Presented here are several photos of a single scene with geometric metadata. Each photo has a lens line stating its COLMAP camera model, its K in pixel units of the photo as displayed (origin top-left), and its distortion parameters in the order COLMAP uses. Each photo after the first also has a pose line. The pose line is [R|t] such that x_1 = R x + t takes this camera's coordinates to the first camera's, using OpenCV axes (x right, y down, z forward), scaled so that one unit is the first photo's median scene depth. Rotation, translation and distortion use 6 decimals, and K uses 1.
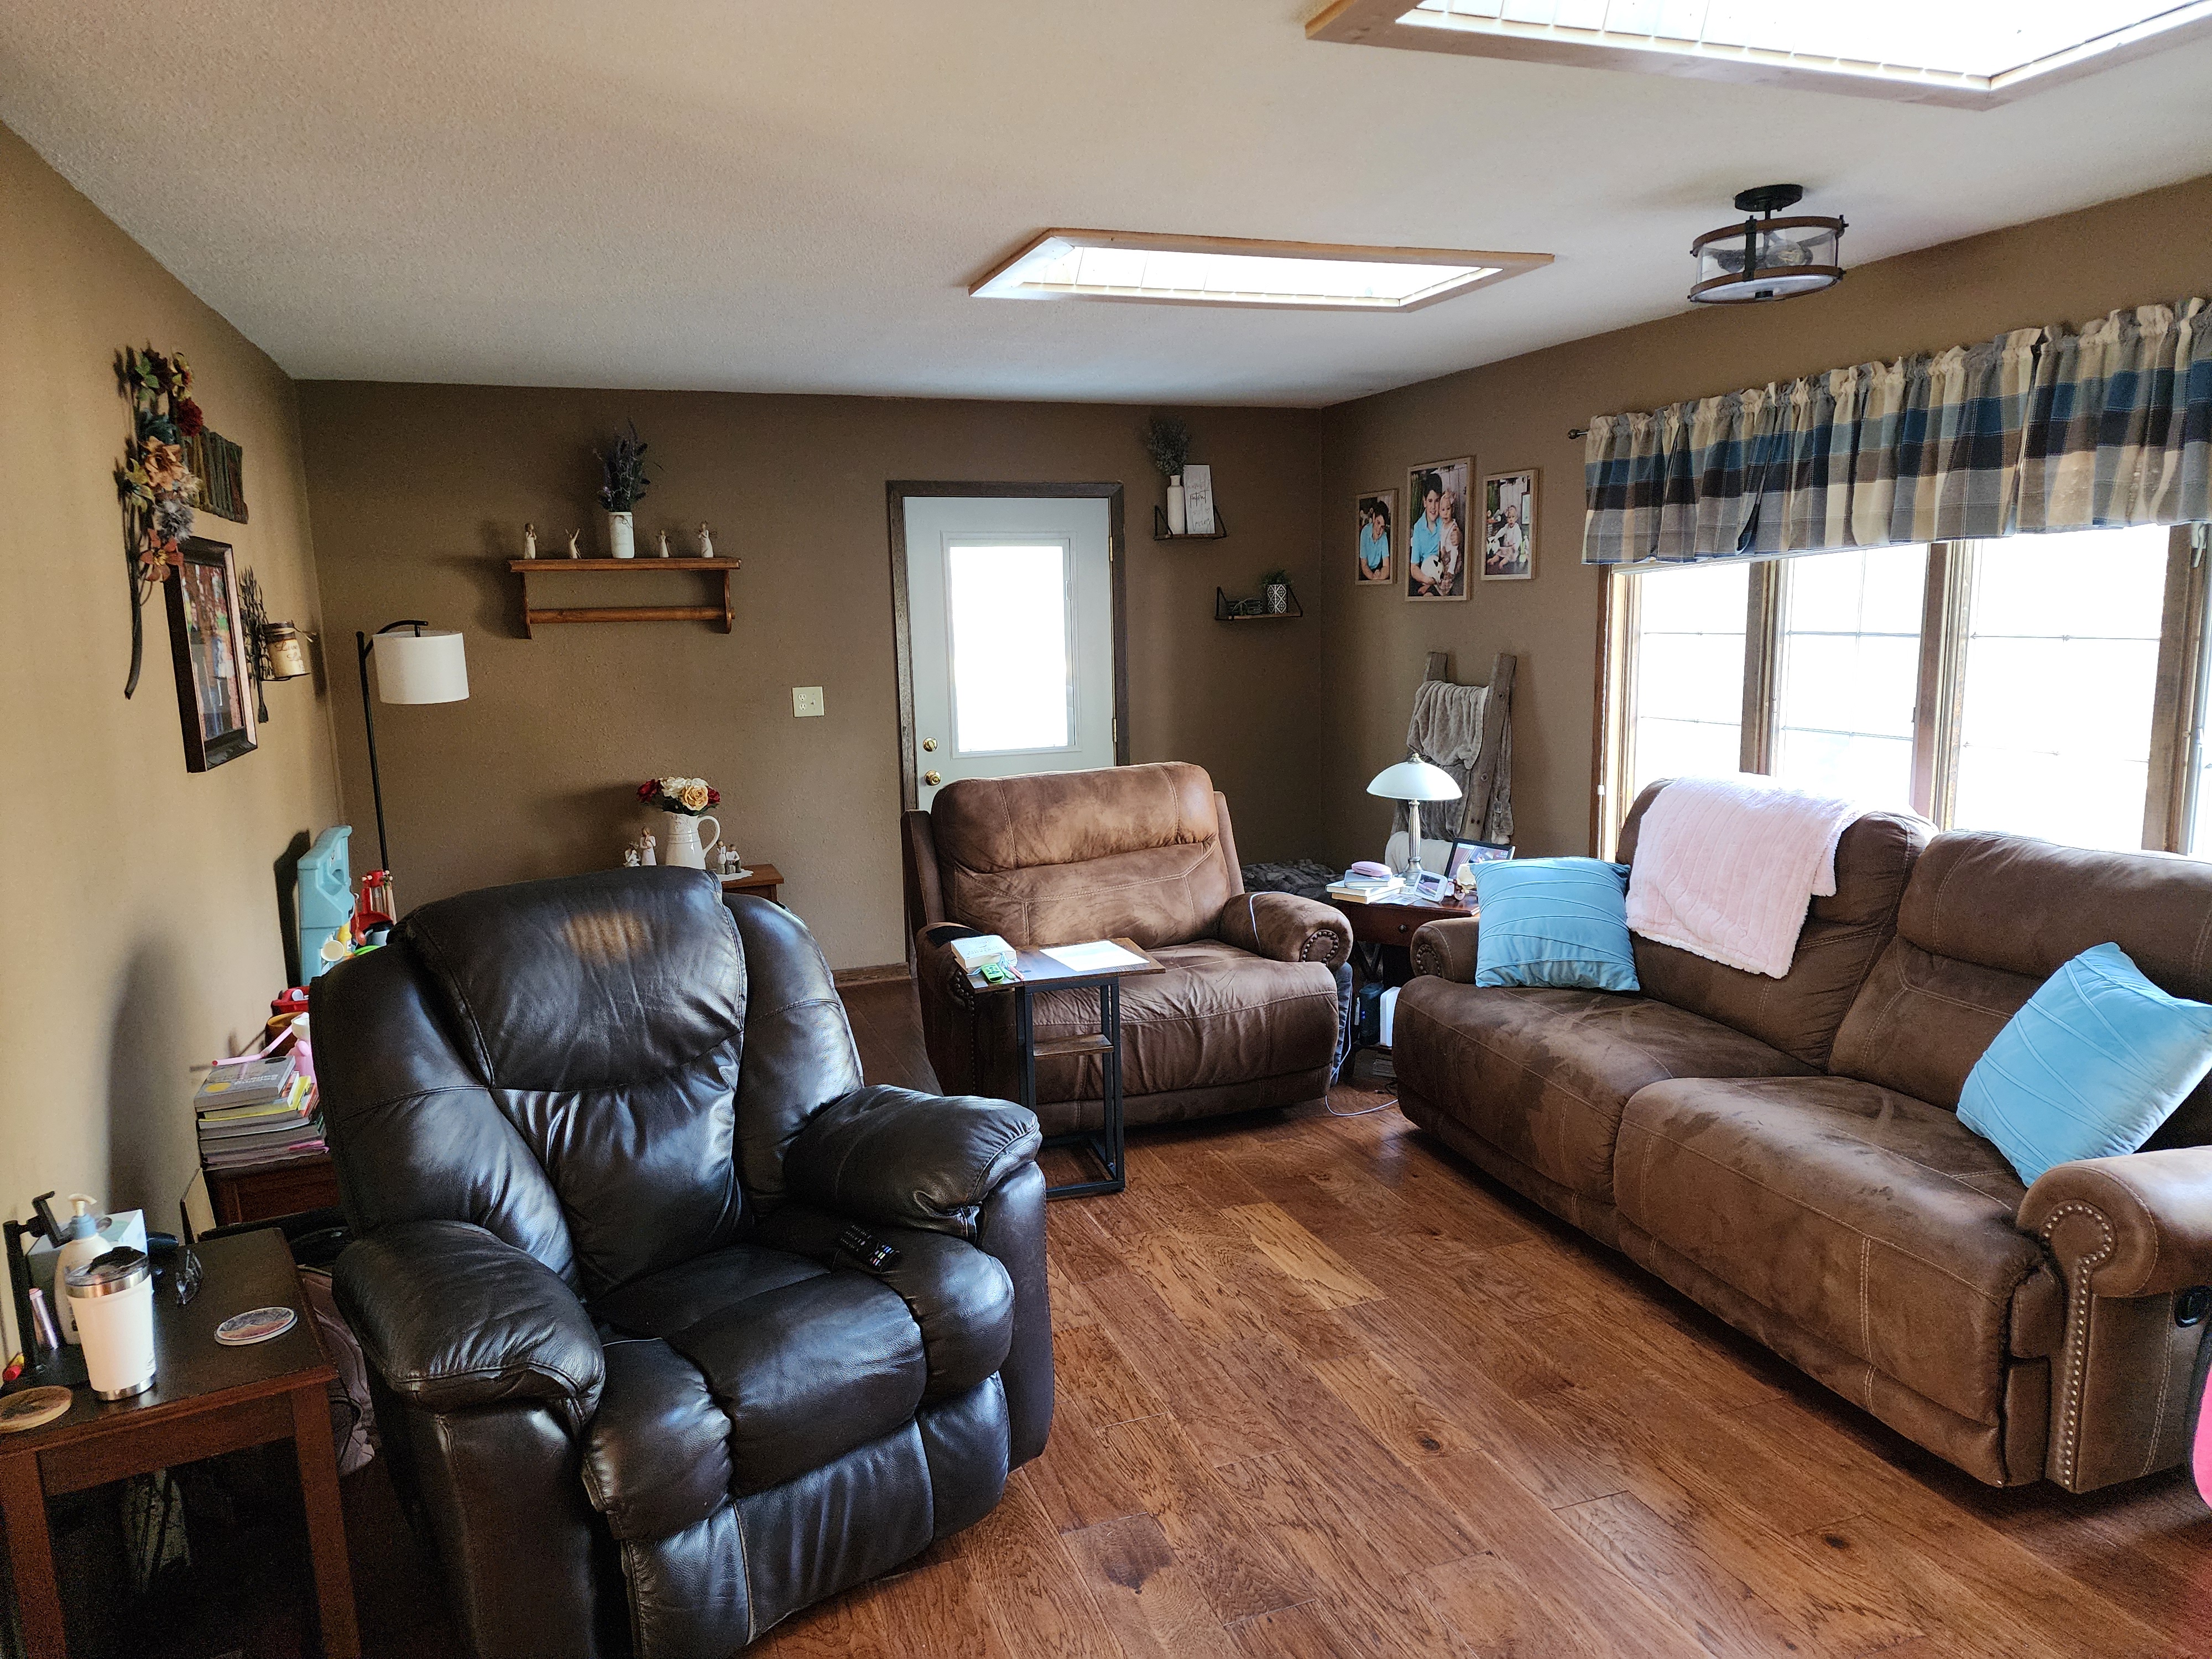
lens RADIAL K [[1499.8, 0, 1104.6], [0, 1499.8, 832.8], [0, 0, 1]] dist [0.052757, -0.053928]
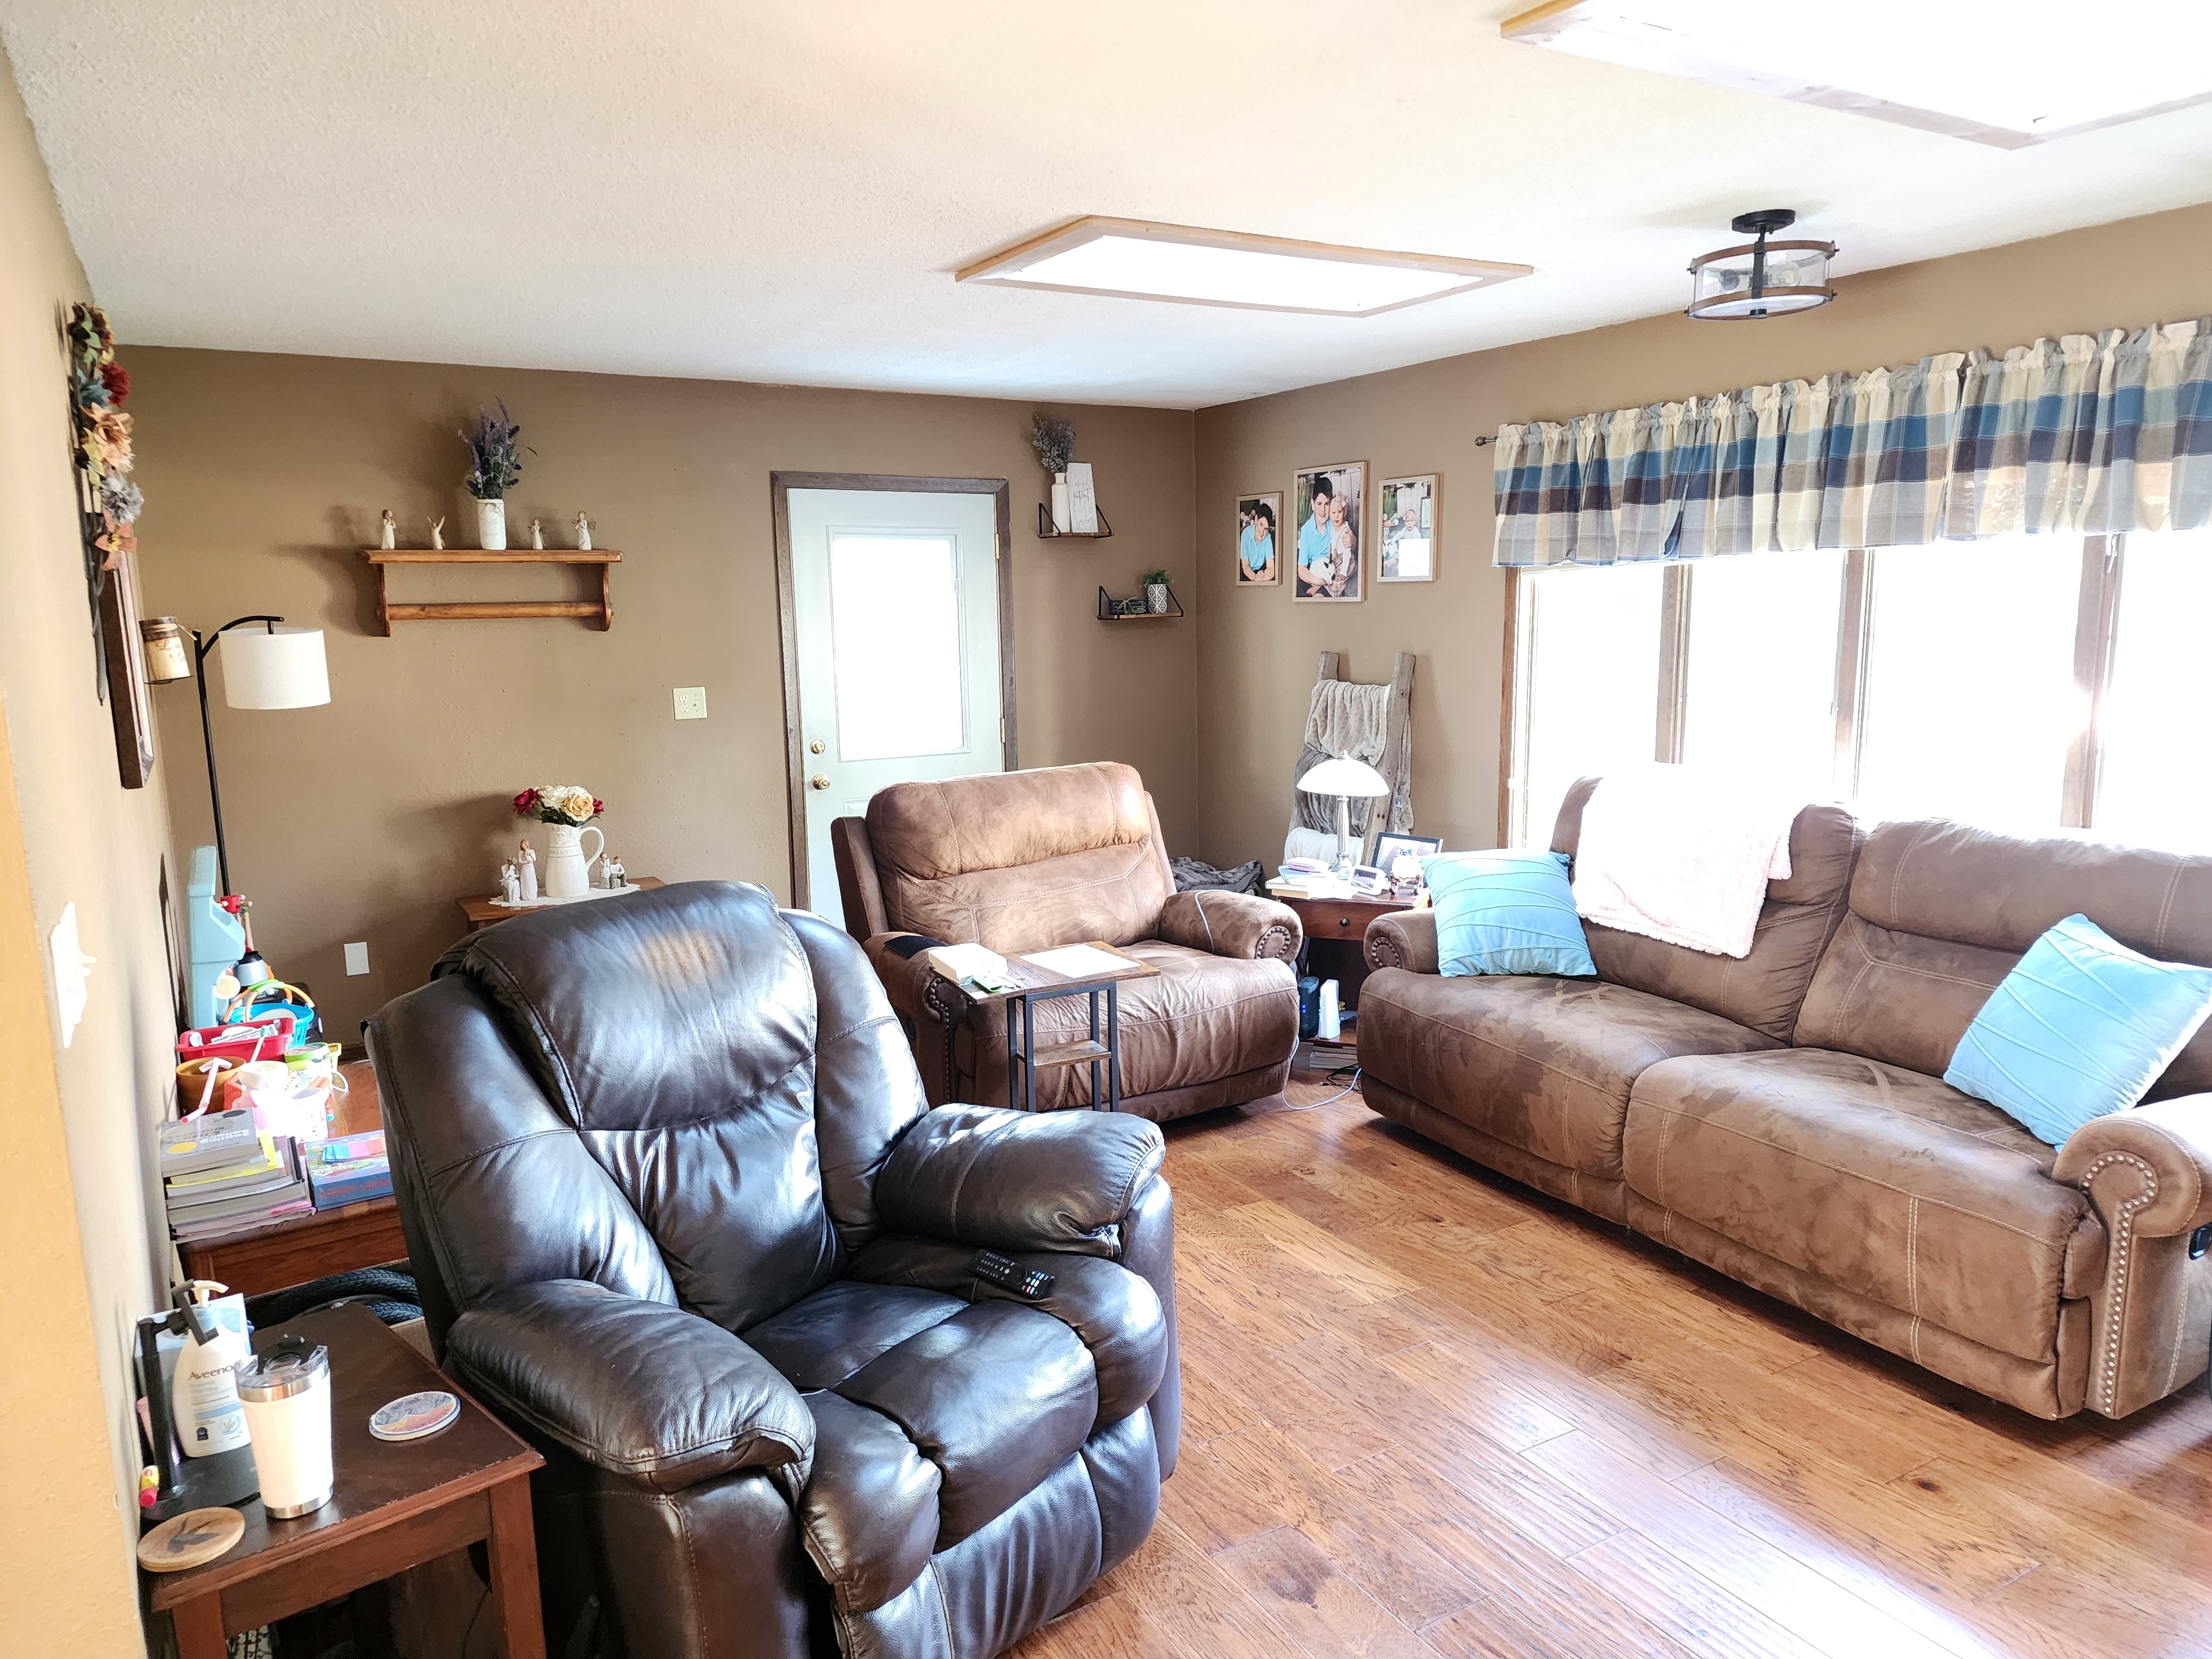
lens RADIAL K [[1499.7, 0, 1109.7], [0, 1499.7, 827.4], [0, 0, 1]] dist [0.056038, -0.055352]
pose [[0.983688, -0.021348, 0.178611, -0.179251], [0.022053, 0.999755, -0.001960, -0.002964], [-0.178526, 0.005866, 0.983918, 0.035307]]
